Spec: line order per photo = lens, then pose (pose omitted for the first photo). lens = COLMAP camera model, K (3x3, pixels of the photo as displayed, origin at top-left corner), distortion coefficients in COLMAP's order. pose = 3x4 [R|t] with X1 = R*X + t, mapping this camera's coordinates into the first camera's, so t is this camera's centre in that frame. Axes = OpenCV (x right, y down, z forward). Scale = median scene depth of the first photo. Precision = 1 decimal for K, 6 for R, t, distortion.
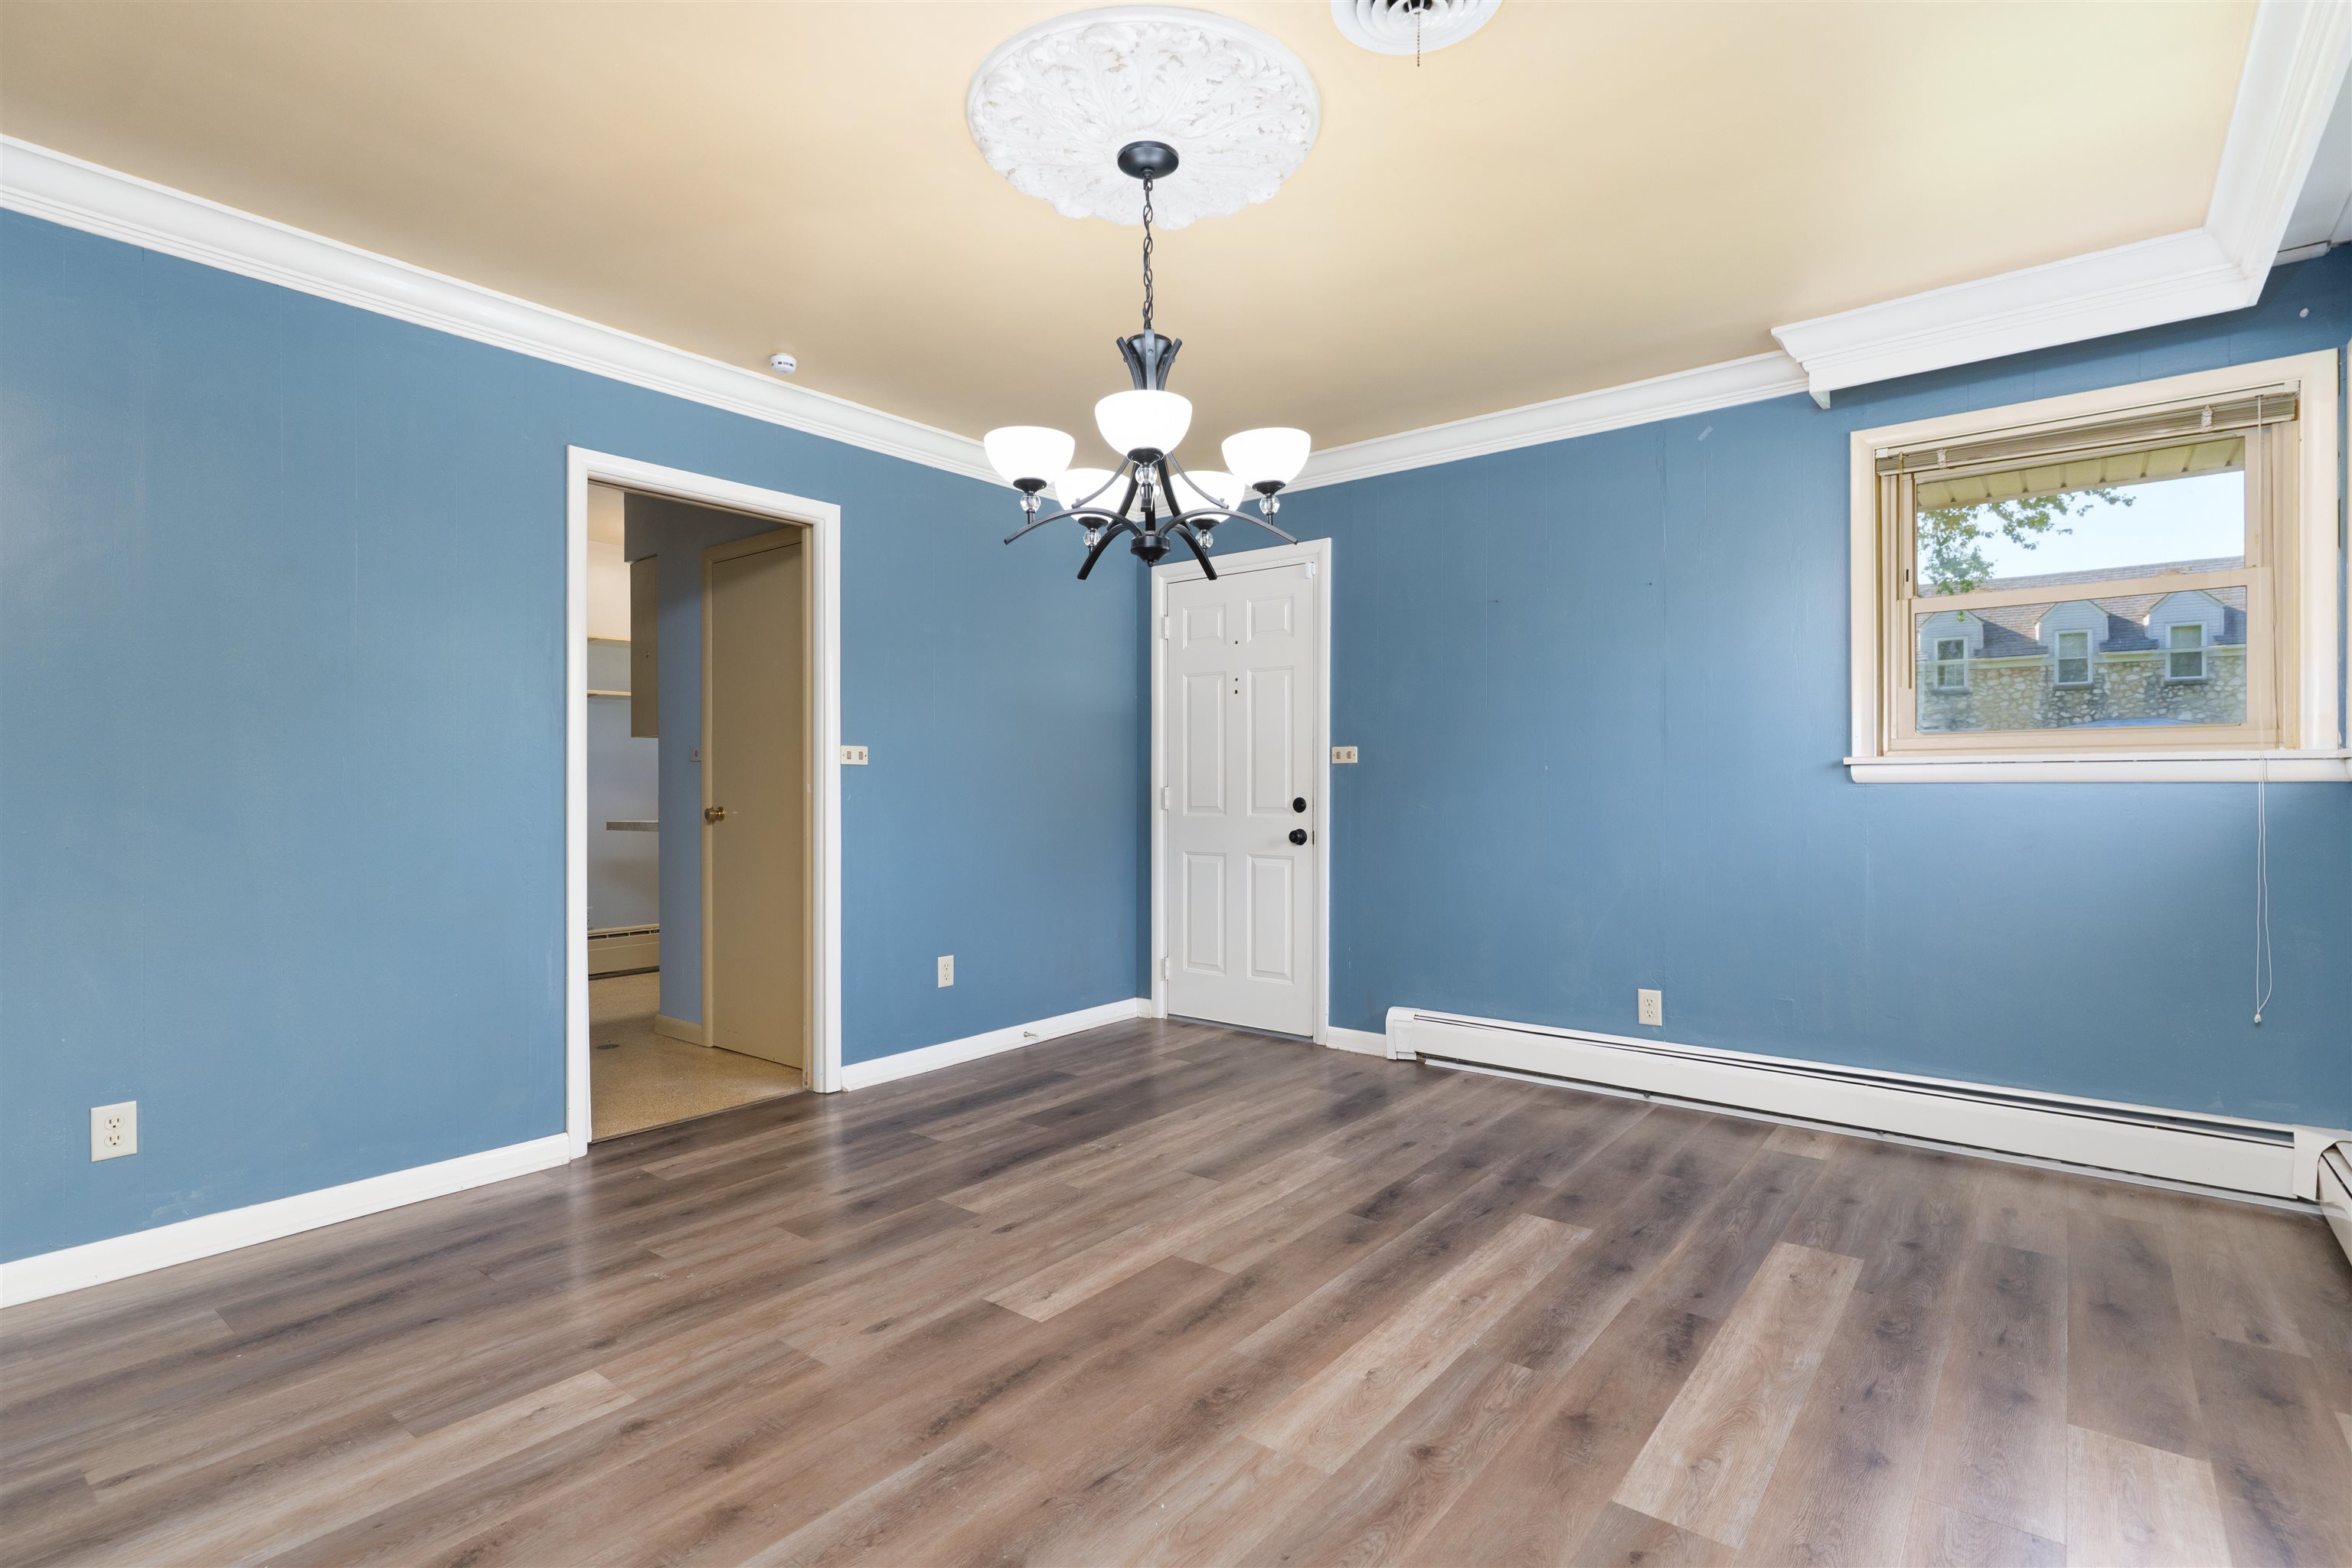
lens RADIAL K [[1112.6, 0, 1171.8], [0, 1112.6, 792.0], [0, 0, 1]] dist [0.002891, 0.000805]
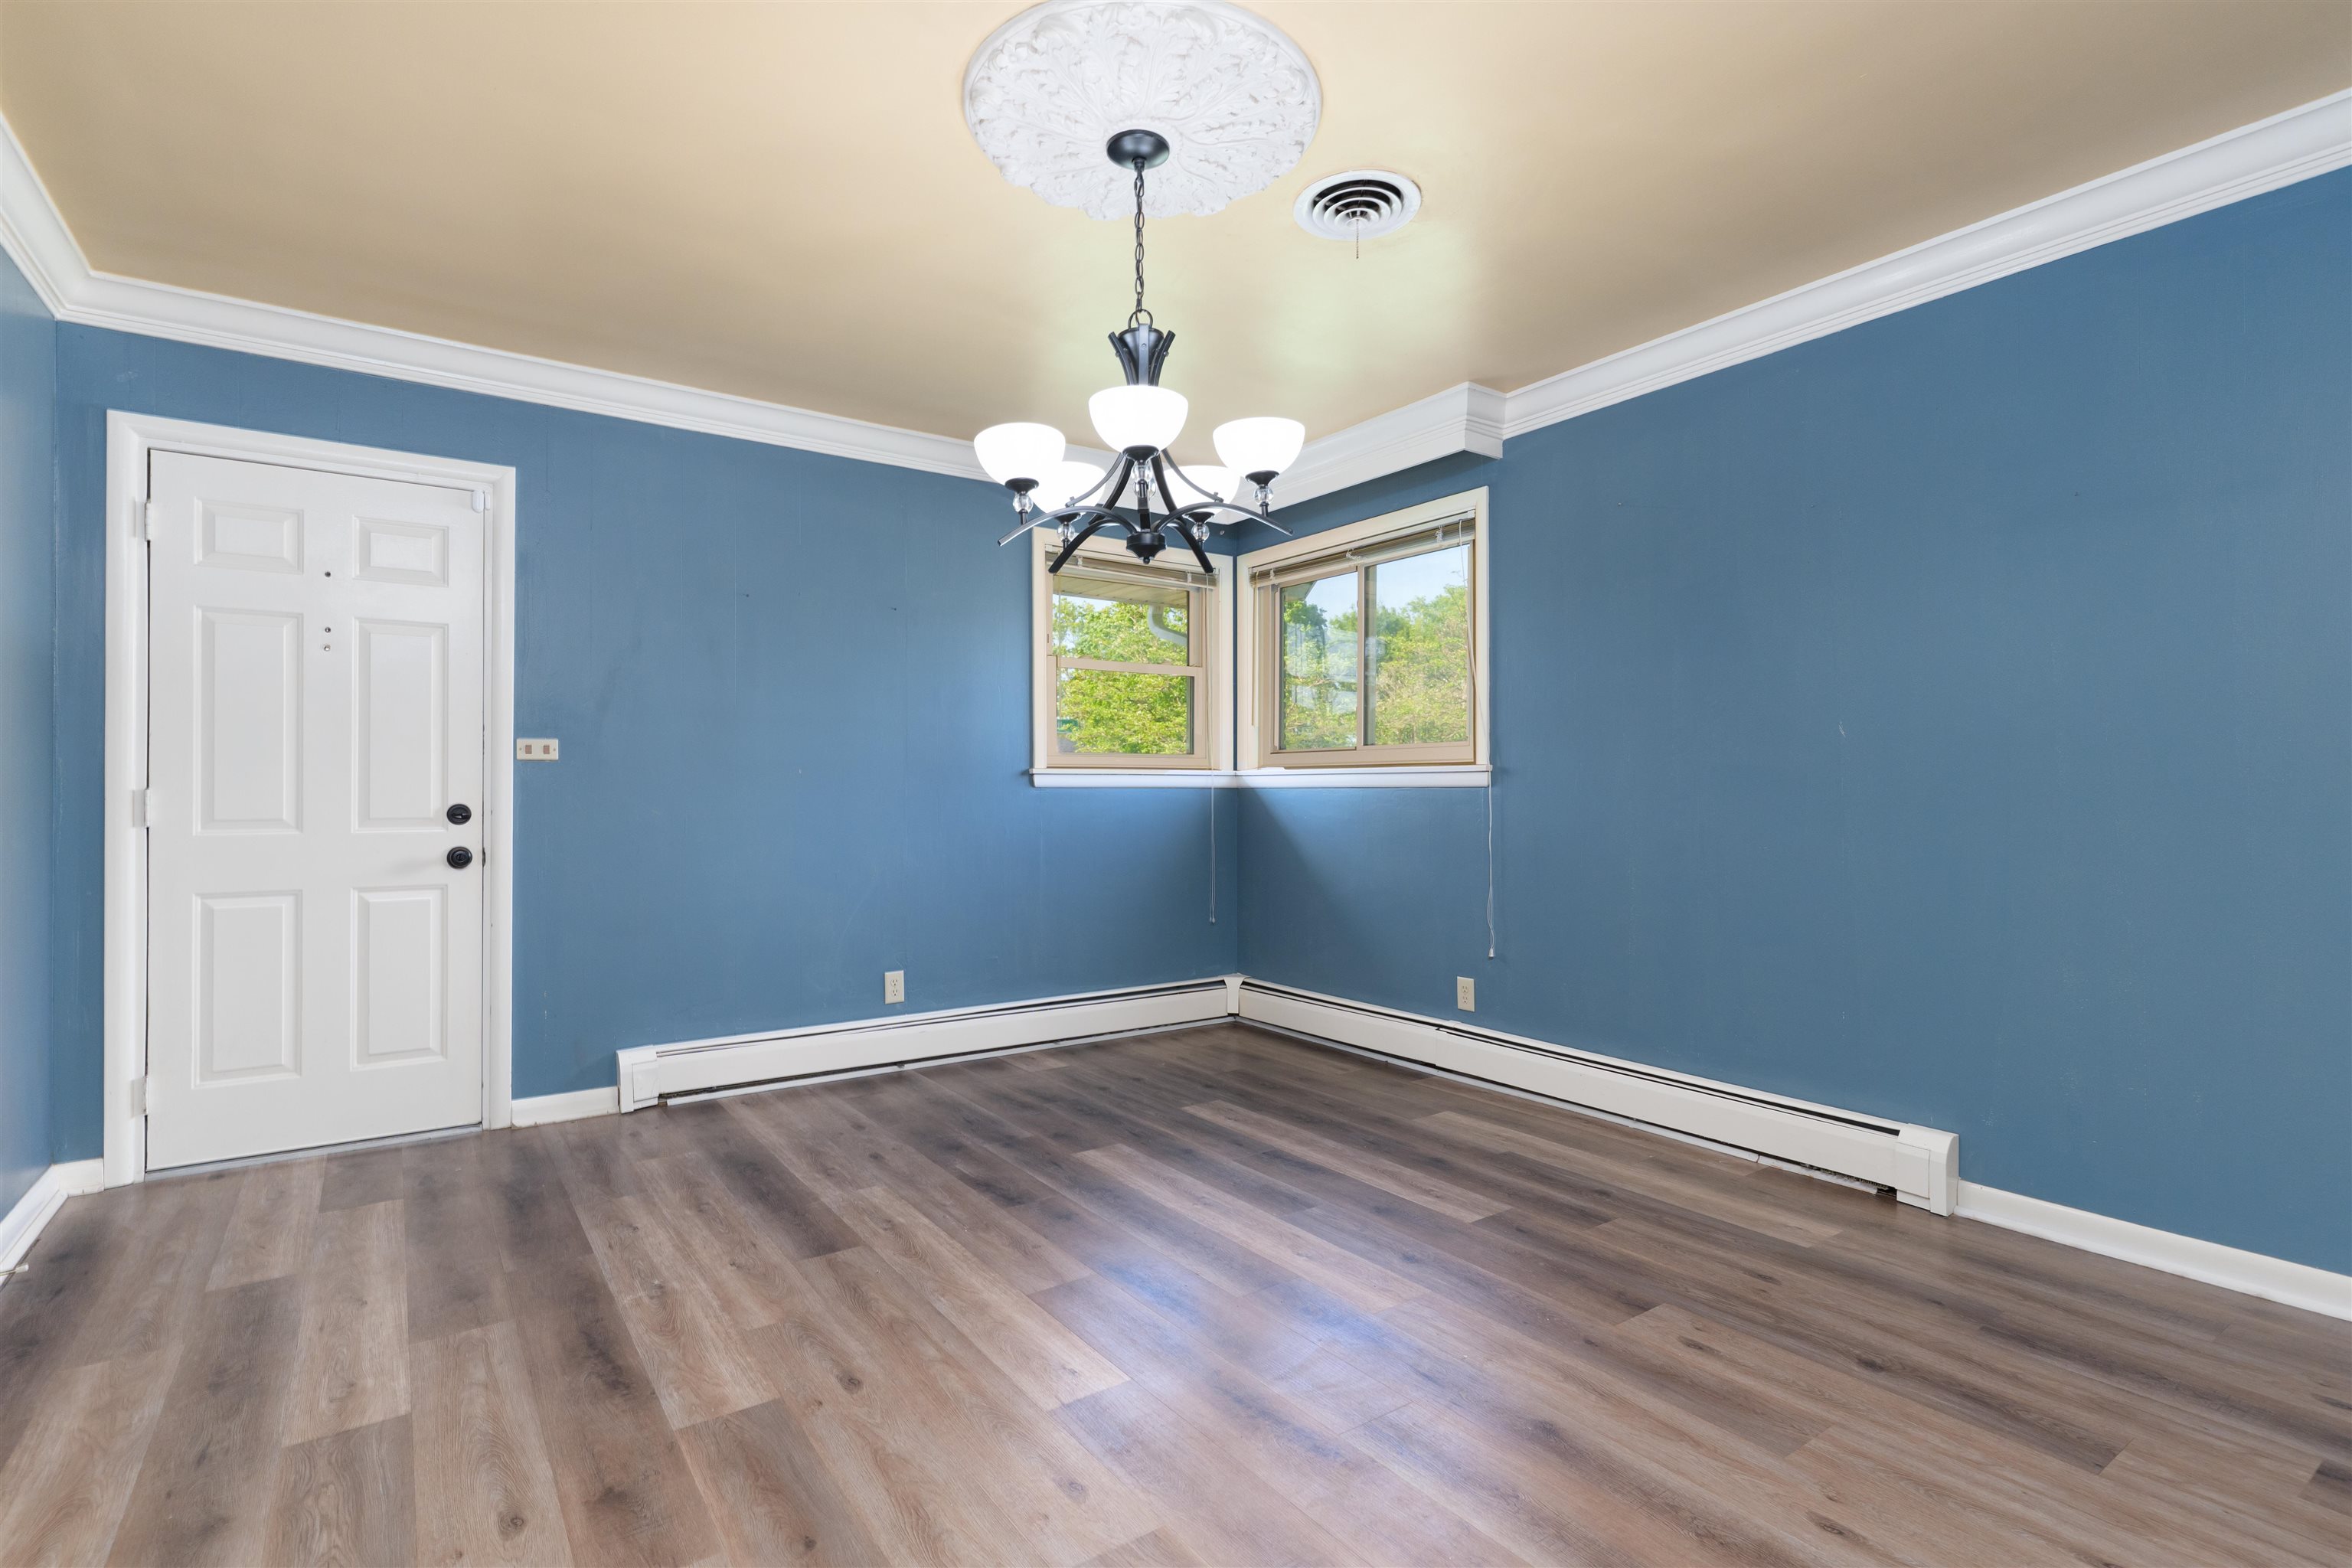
lens RADIAL K [[1112.6, 0, 1171.8], [0, 1112.6, 792.0], [0, 0, 1]] dist [0.002891, 0.000805]
pose [[0.286206, 0.002947, 0.958164, -0.679324], [0.005876, 0.999971, -0.004831, 0.005044], [-0.958150, 0.007013, 0.286180, 0.496482]]
